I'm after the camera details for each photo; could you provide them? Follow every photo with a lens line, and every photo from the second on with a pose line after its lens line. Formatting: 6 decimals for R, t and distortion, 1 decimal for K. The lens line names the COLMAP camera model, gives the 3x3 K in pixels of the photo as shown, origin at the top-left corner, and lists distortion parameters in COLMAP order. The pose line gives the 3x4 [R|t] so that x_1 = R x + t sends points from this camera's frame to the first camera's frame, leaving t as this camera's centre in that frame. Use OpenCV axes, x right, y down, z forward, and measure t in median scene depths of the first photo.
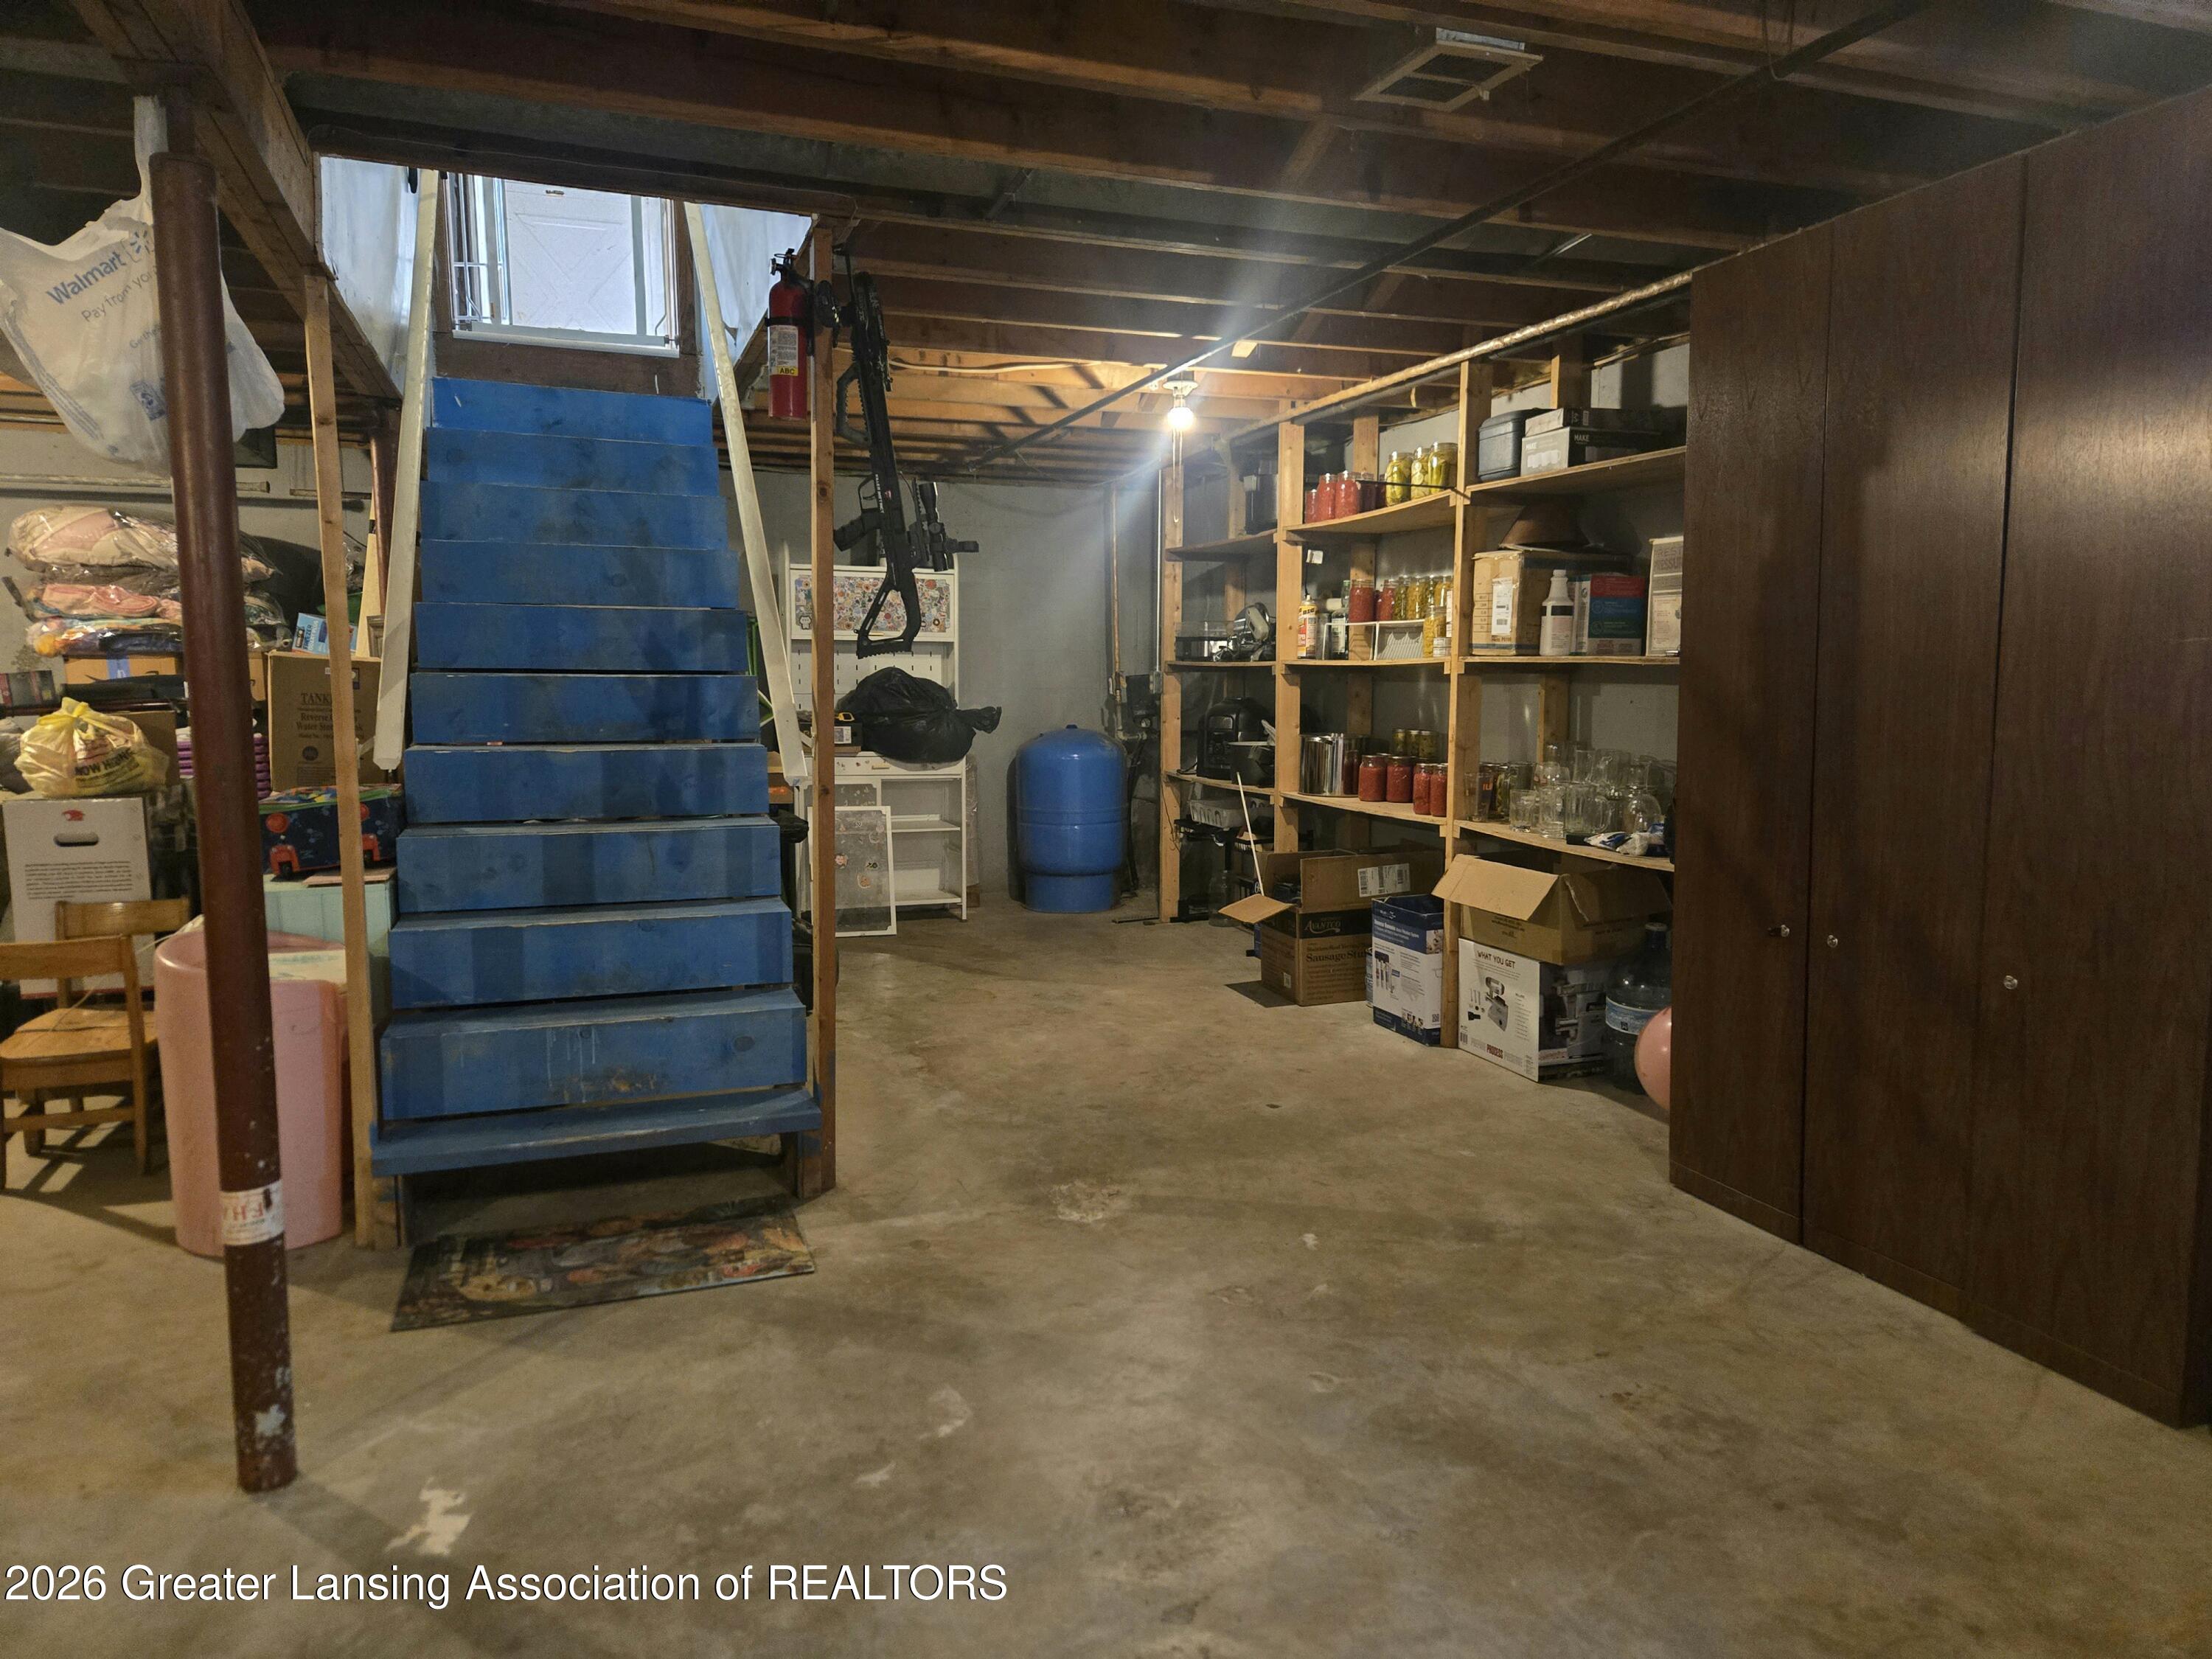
lens RADIAL K [[1502.6, 0, 1110.9], [0, 1502.6, 820.8], [0, 0, 1]] dist [0.062478, -0.012957]
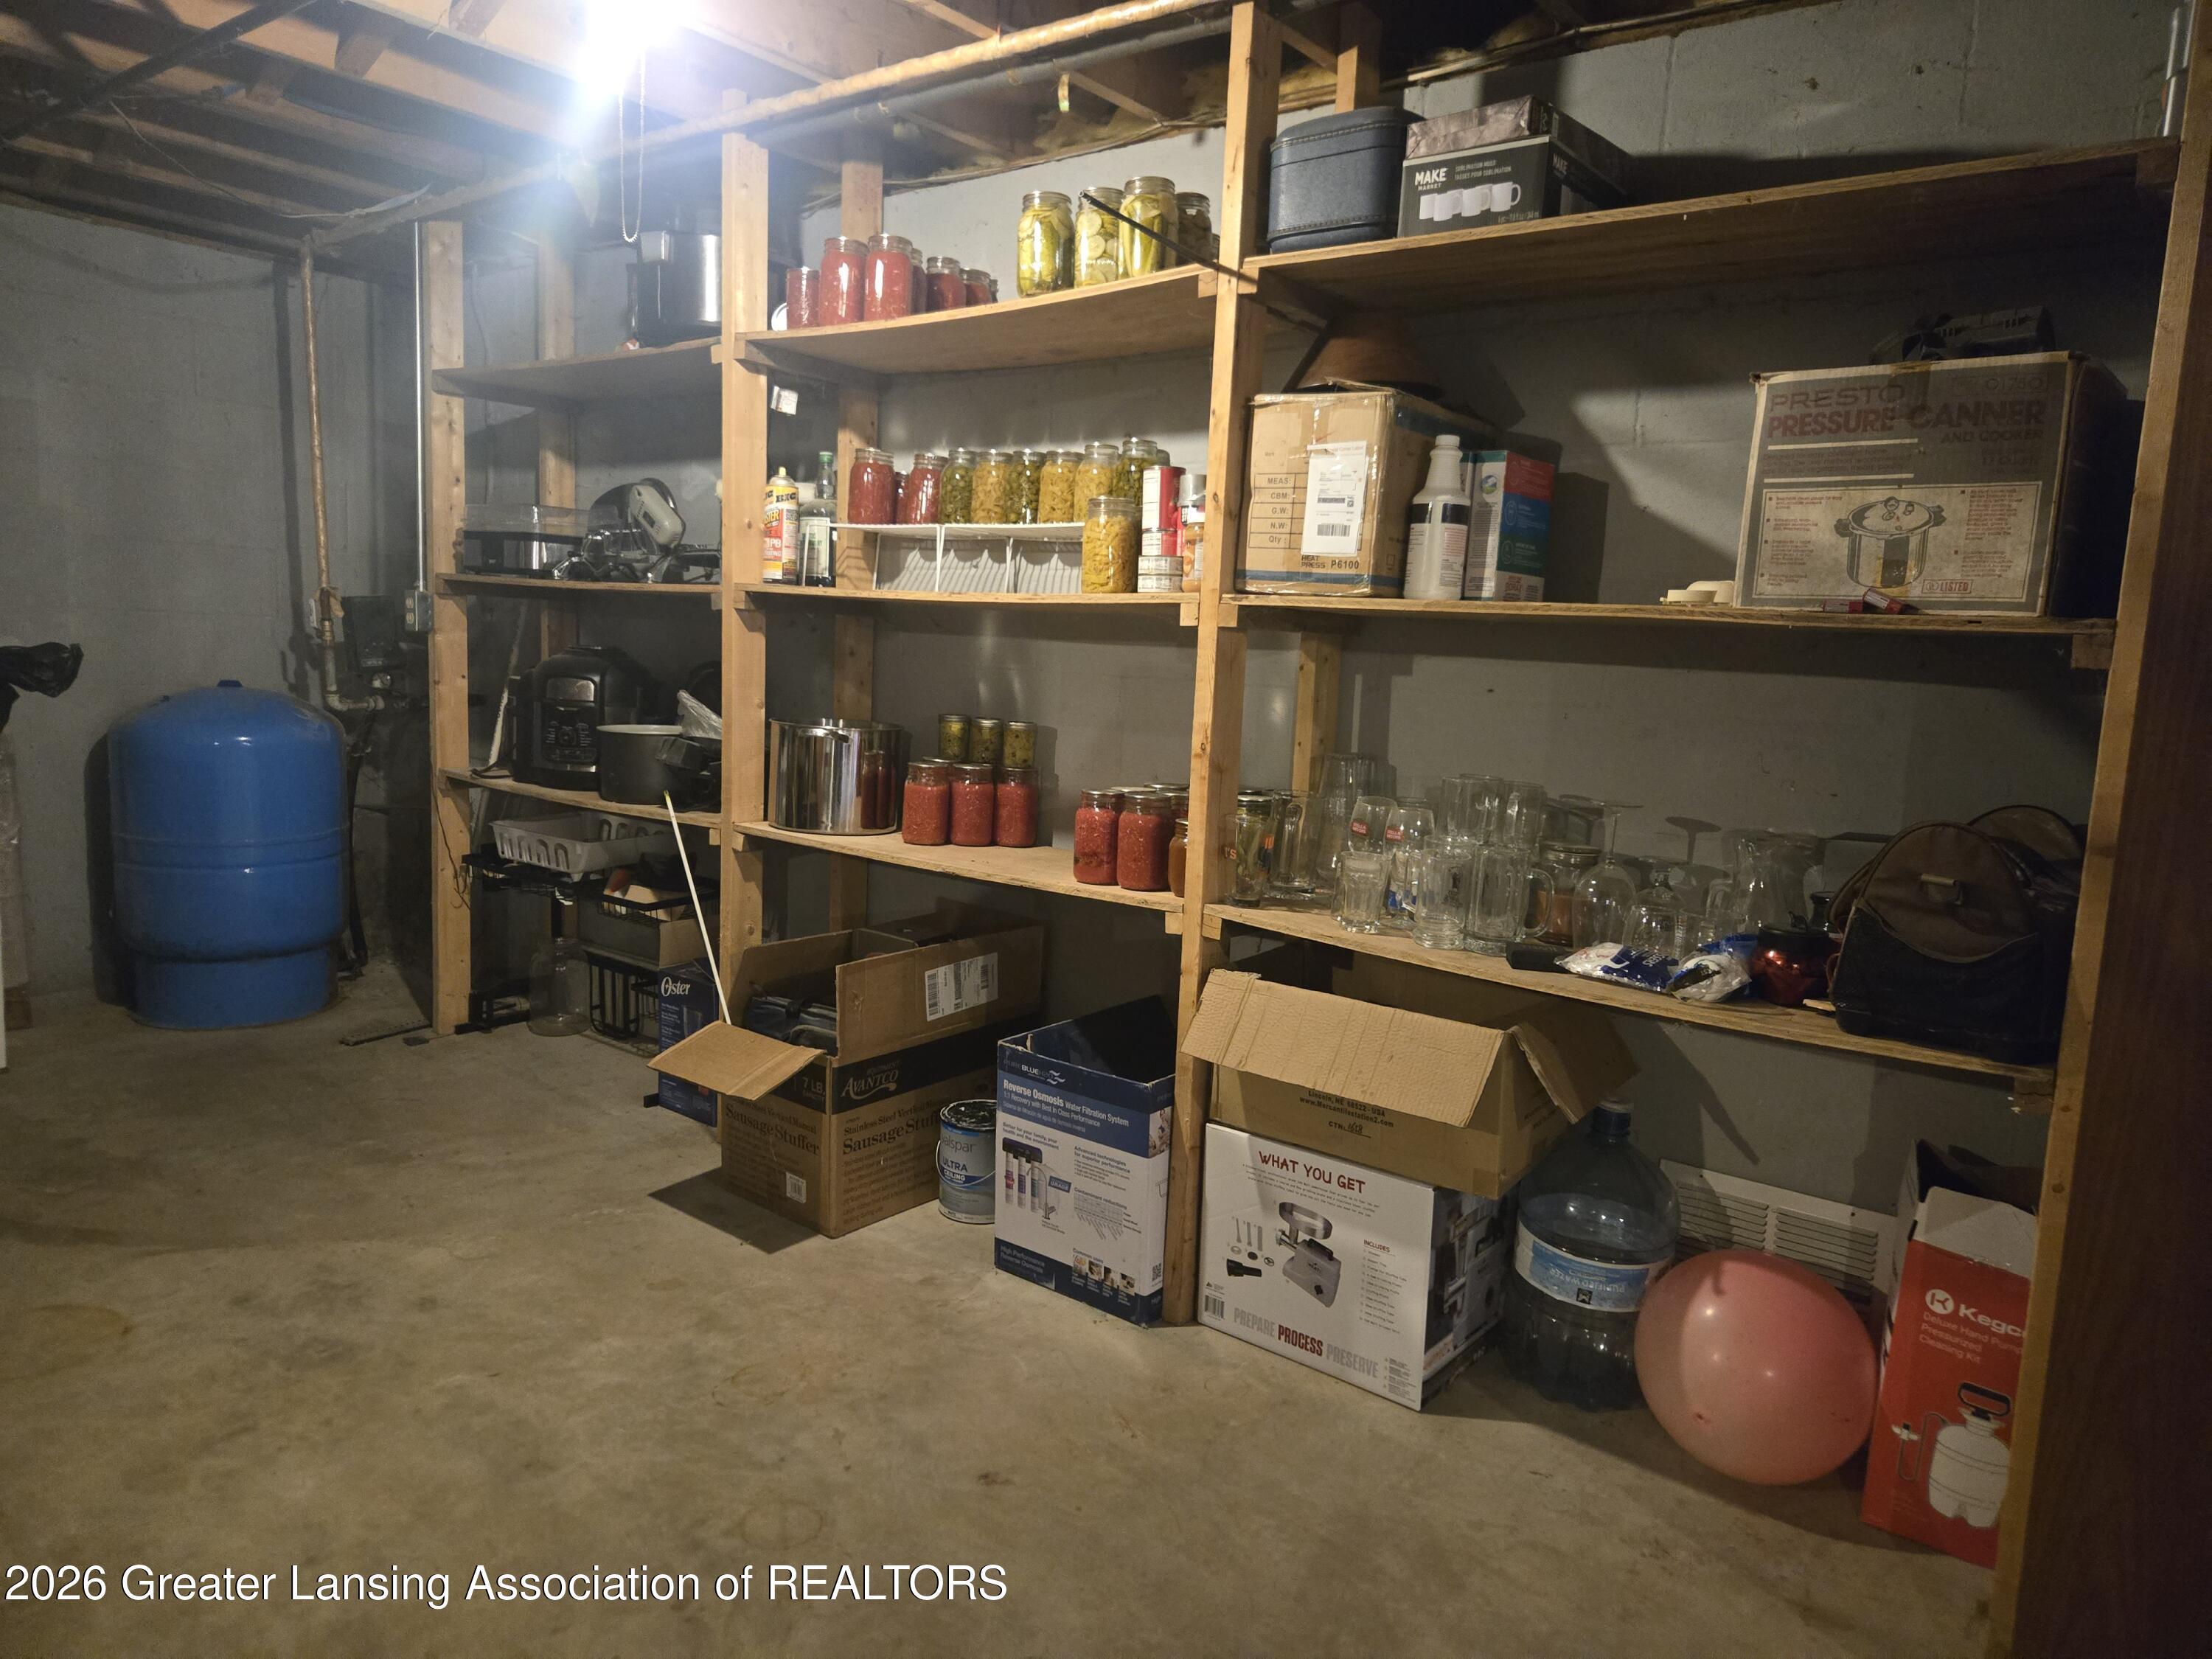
lens RADIAL K [[1502.6, 0, 1091.2], [0, 1502.6, 831.7], [0, 0, 1]] dist [0.062478, -0.012957]
pose [[0.853396, -0.028348, 0.520491, -0.069941], [0.006711, 0.999035, 0.043409, -0.043099], [-0.521220, -0.033552, 0.852763, 0.502292]]
